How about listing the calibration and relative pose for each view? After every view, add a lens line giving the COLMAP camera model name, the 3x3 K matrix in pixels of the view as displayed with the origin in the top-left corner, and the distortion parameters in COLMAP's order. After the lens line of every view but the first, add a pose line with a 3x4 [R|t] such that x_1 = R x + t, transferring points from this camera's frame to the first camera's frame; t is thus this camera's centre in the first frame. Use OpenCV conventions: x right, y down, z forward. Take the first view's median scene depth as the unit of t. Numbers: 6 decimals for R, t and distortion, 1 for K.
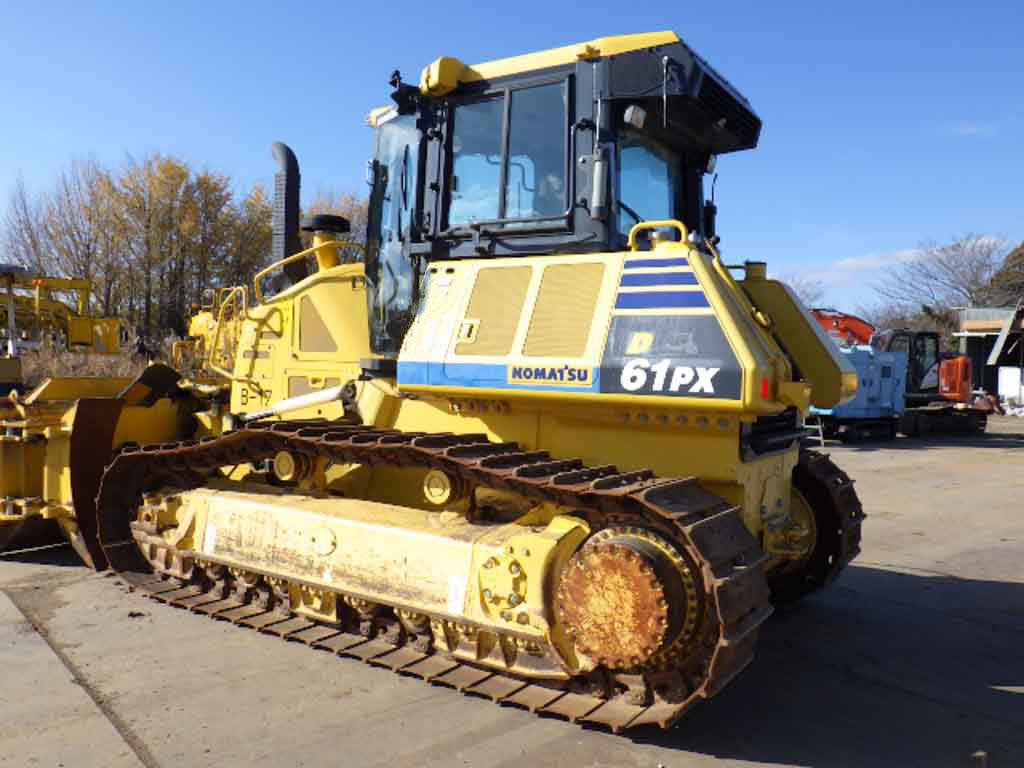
lens RADIAL K [[808.3, 0, 511.0], [0, 808.3, 402.1], [0, 0, 1]] dist [-0.050544, 0.000053]
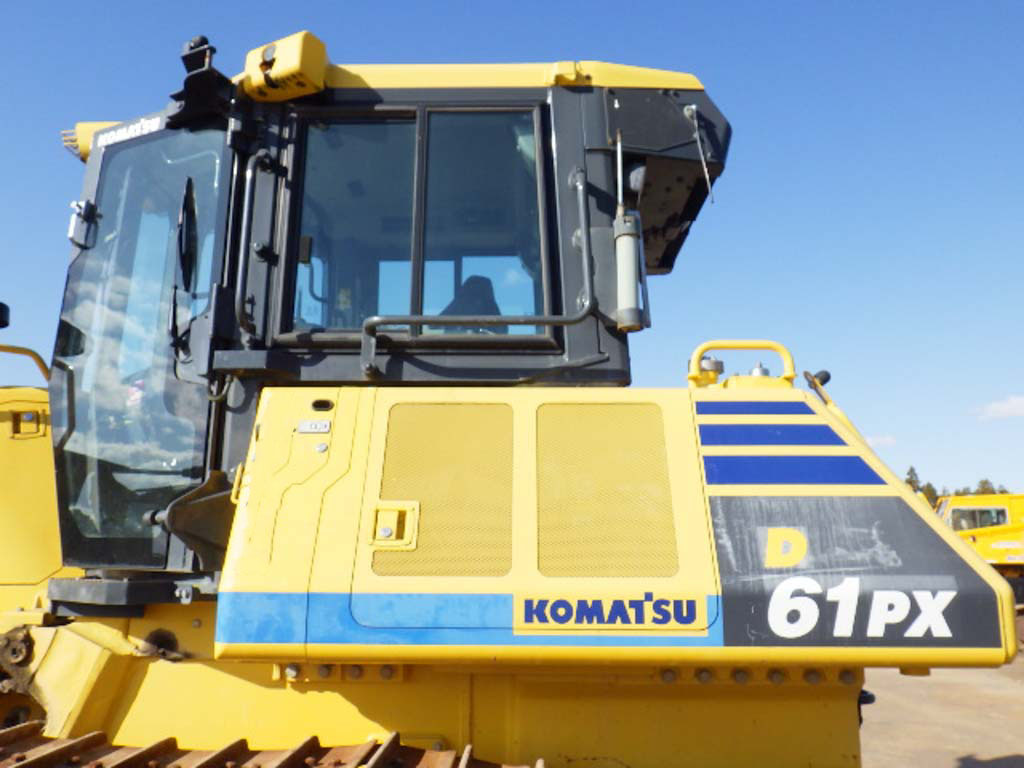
lens RADIAL K [[838.0, 0, 512.0], [0, 838.0, 384.0], [0, 0, 1]] dist [-0.008825, -0.006823]
pose [[0.857169, 0.074960, 0.509550, -0.280278], [0.044259, 0.974971, -0.217882, -0.061457], [-0.513129, 0.209314, 0.832398, 0.558266]]
